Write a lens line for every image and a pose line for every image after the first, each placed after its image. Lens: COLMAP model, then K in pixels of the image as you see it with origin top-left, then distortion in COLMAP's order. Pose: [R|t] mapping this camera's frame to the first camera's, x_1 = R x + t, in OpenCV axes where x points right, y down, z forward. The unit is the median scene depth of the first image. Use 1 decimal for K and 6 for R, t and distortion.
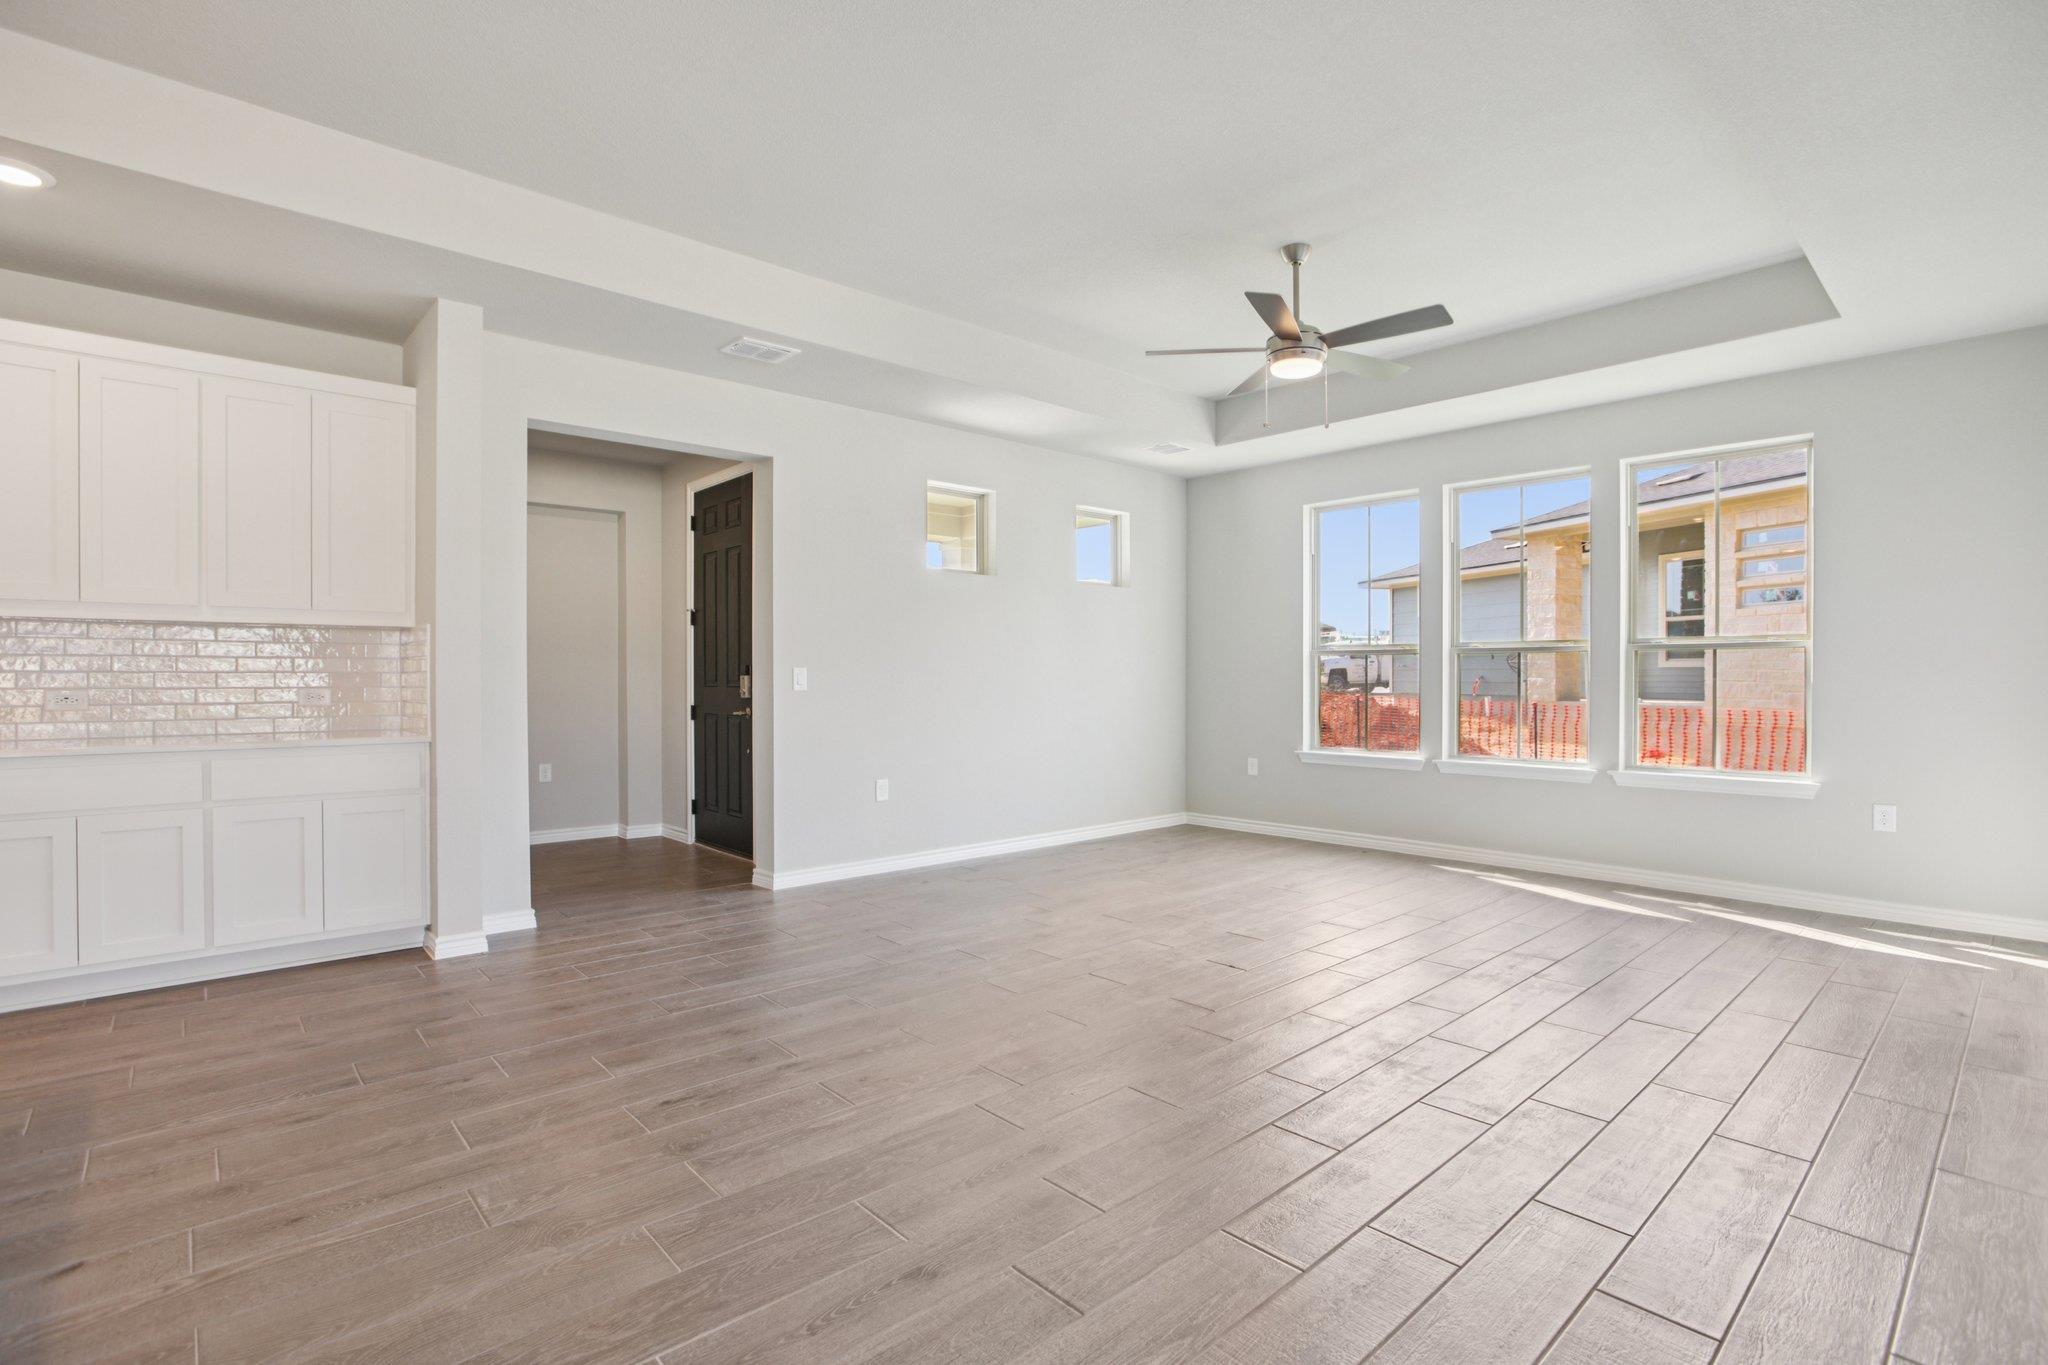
lens RADIAL K [[967.9, 0, 1020.1], [0, 967.9, 677.8], [0, 0, 1]] dist [-0.069975, 0.032456]
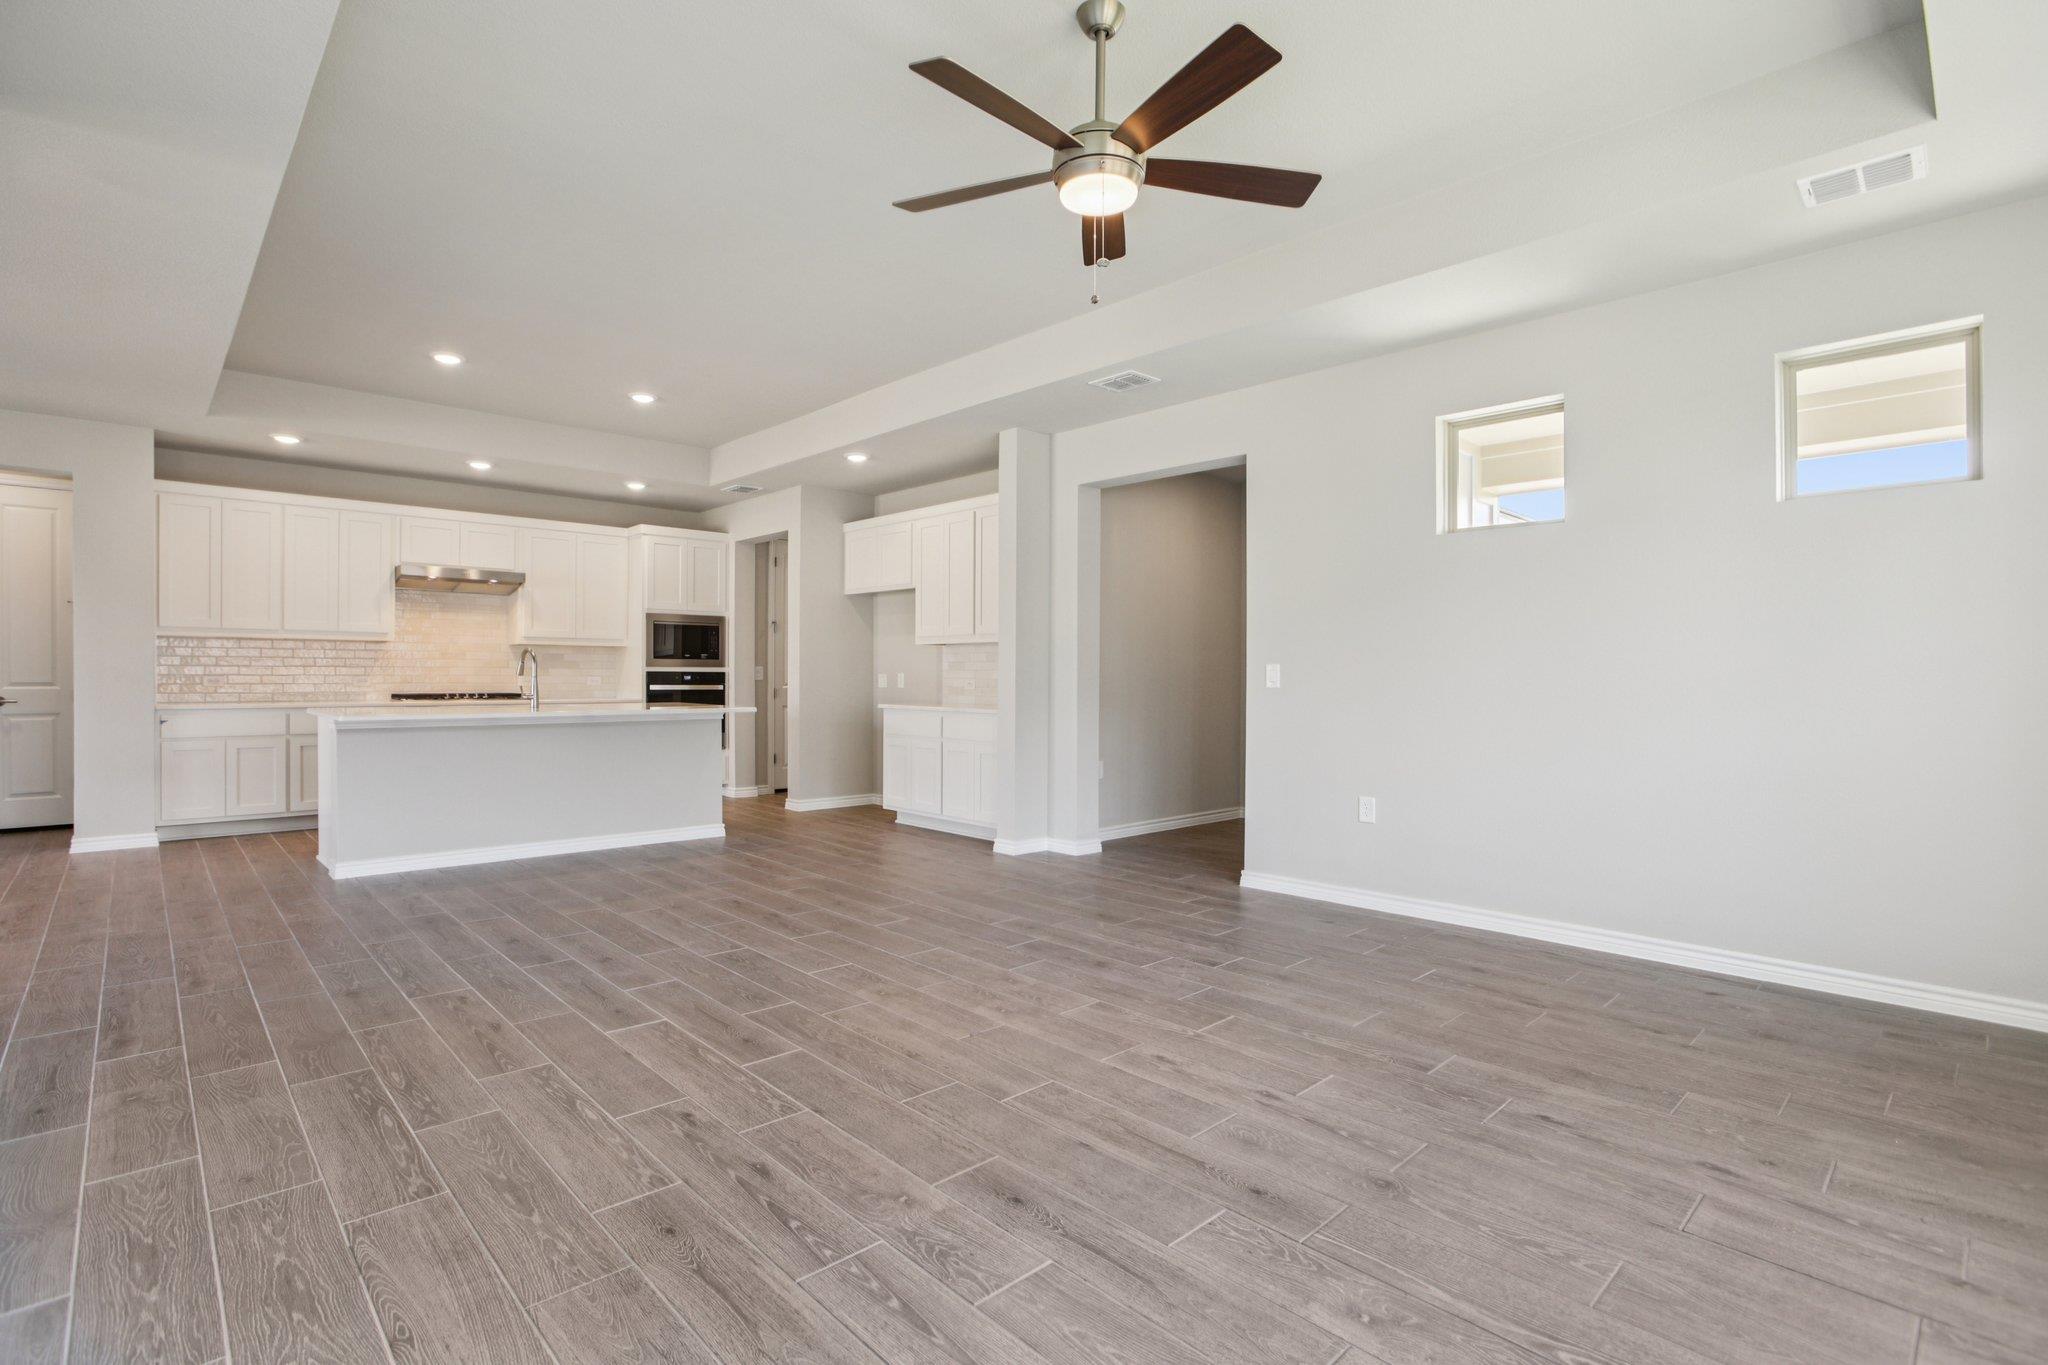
lens RADIAL K [[967.9, 0, 1020.1], [0, 967.9, 677.8], [0, 0, 1]] dist [-0.069975, 0.032456]
pose [[0.019060, -0.000939, -0.999818, 0.596502], [-0.009535, 0.999954, -0.001121, 0.005626], [0.999773, 0.009554, 0.019050, 0.601899]]
